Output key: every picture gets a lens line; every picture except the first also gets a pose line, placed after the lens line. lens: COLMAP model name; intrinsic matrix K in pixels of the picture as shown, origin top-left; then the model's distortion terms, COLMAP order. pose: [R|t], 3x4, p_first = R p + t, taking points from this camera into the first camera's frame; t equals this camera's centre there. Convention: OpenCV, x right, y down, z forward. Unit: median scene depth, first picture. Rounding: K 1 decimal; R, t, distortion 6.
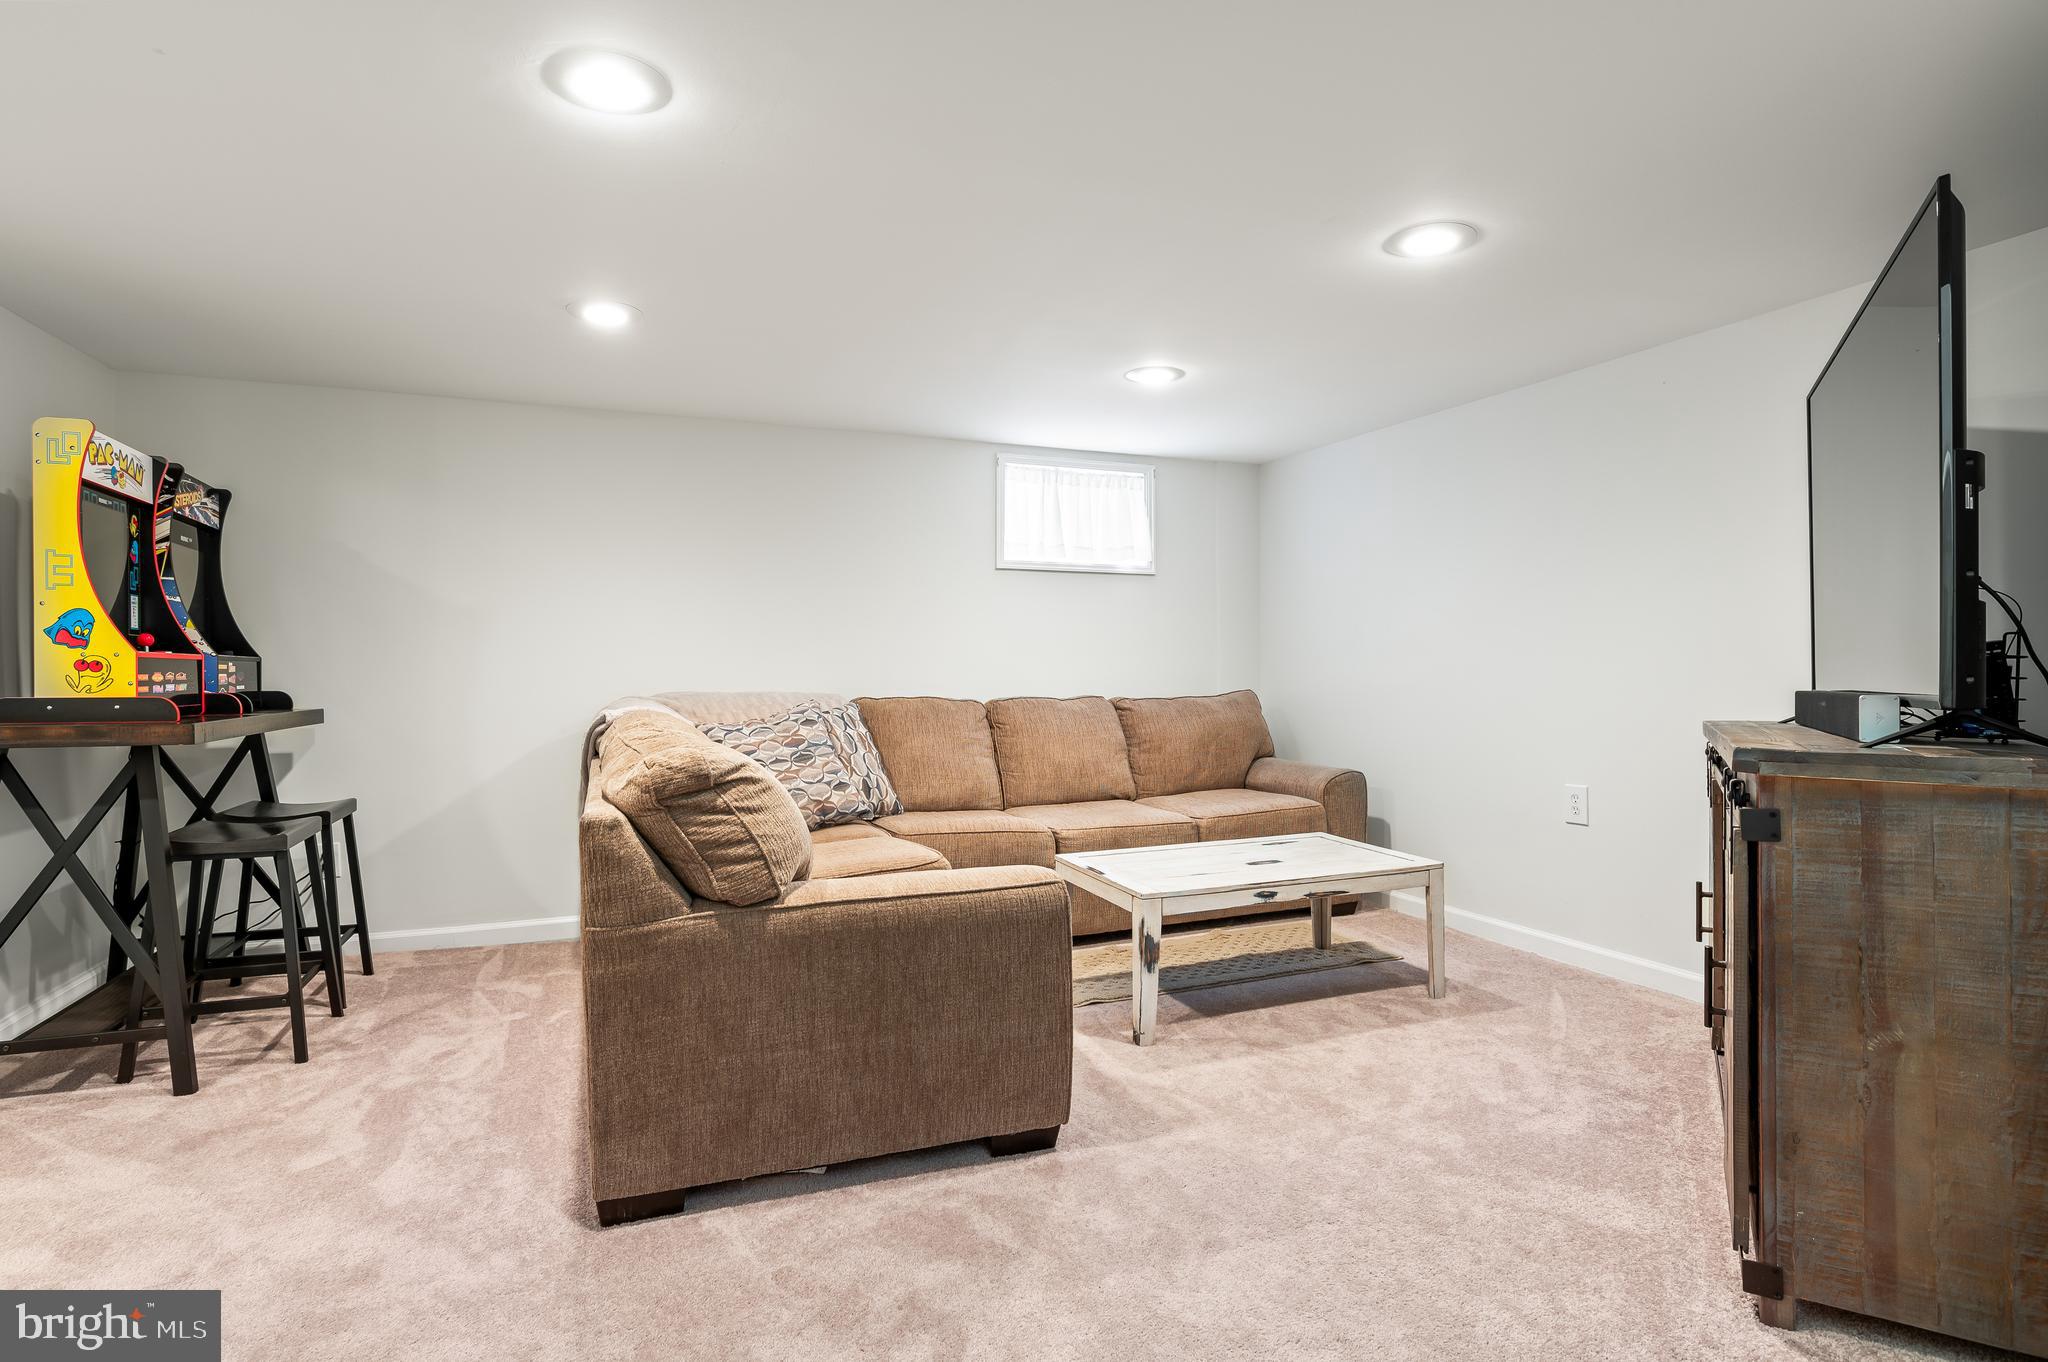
lens RADIAL K [[1035.4, 0, 1014.2], [0, 1035.4, 664.2], [0, 0, 1]] dist [-0.003939, -0.000231]
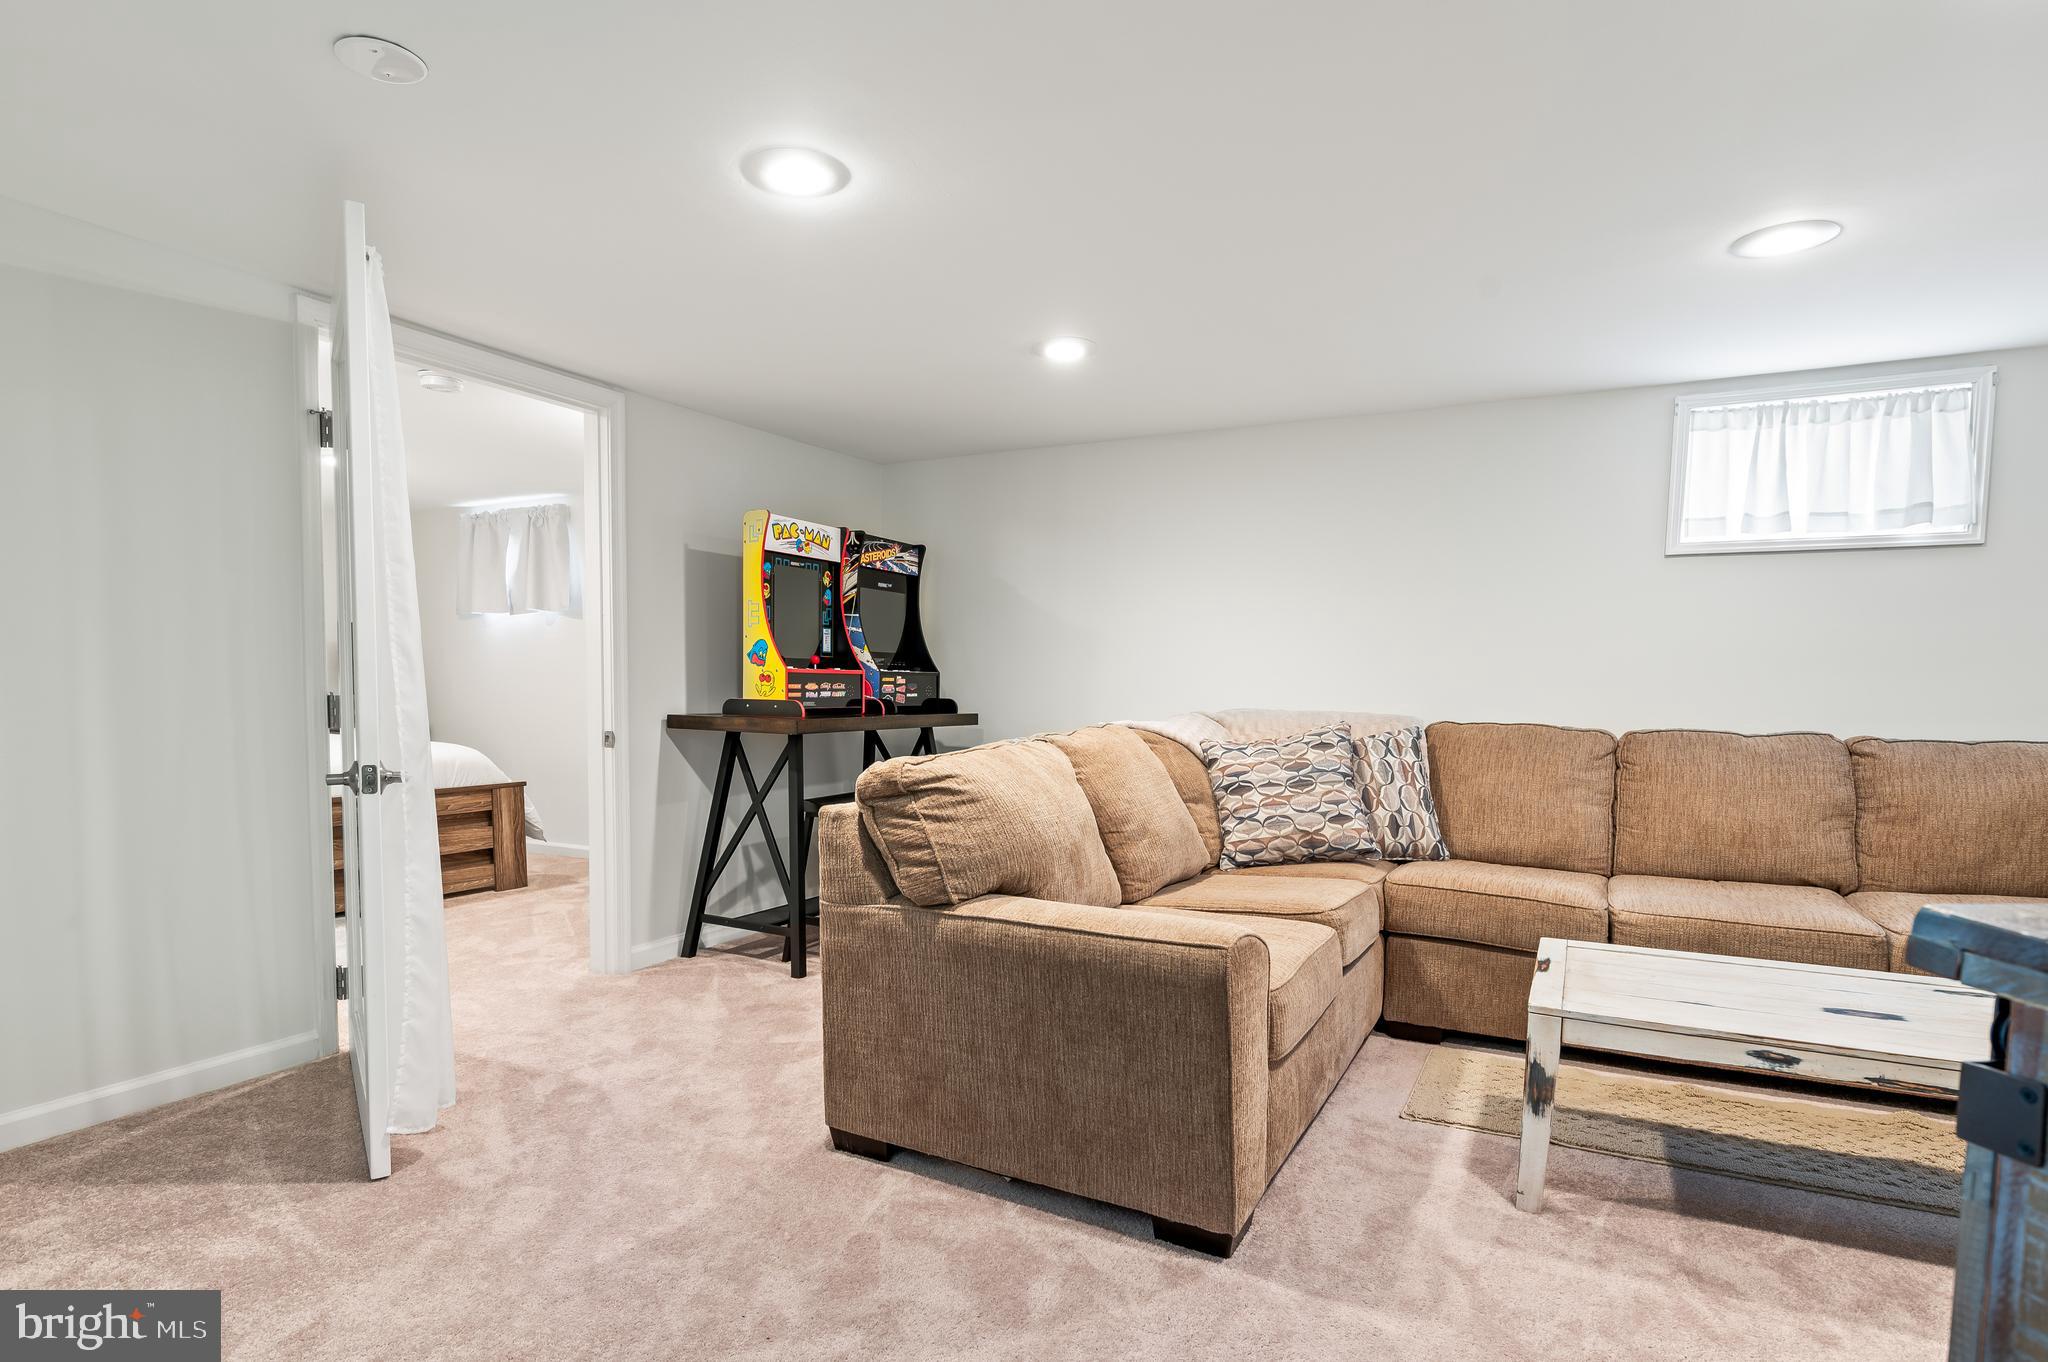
lens RADIAL K [[1061.2, 0, 1027.6], [0, 1061.2, 736.6], [0, 0, 1]] dist [-0.003464, 0.000312]
pose [[0.652730, 0.049176, -0.755993, 0.419417], [-0.008008, 0.998283, 0.058023, -0.004821], [0.757548, -0.031820, 0.652003, 0.243317]]
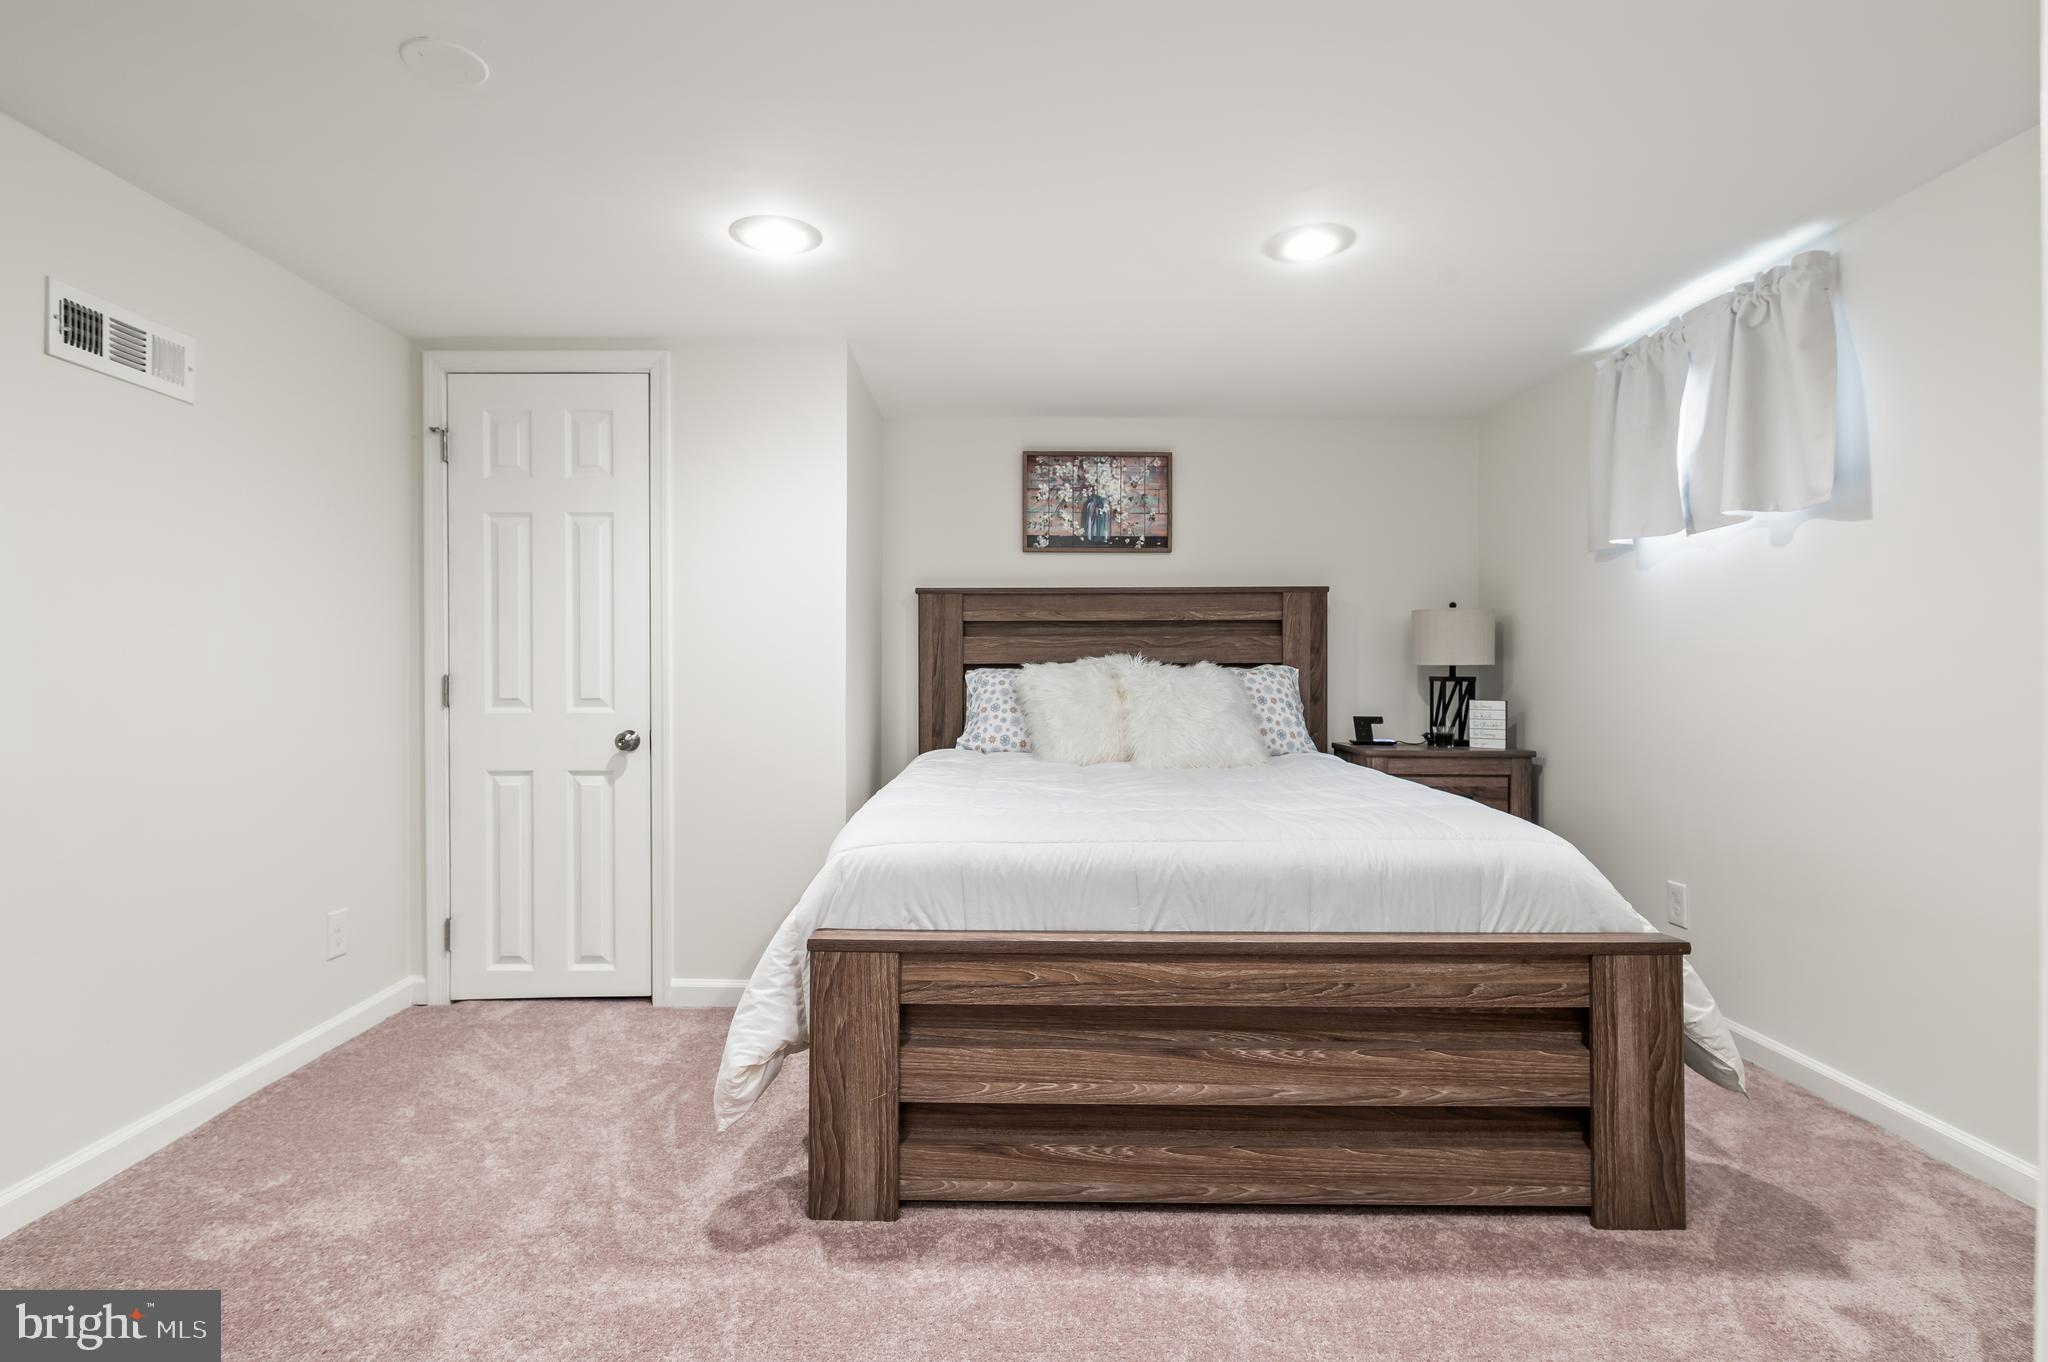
lens RADIAL K [[1028.4, 0, 1017.0], [0, 1028.4, 686.2], [0, 0, 1]] dist [-0.001480, -0.000143]
pose [[-0.350844, 0.019354, -0.936234, -0.686801], [0.008744, 0.999811, 0.017392, 0.004693], [0.936393, -0.002084, -0.350947, 0.583896]]
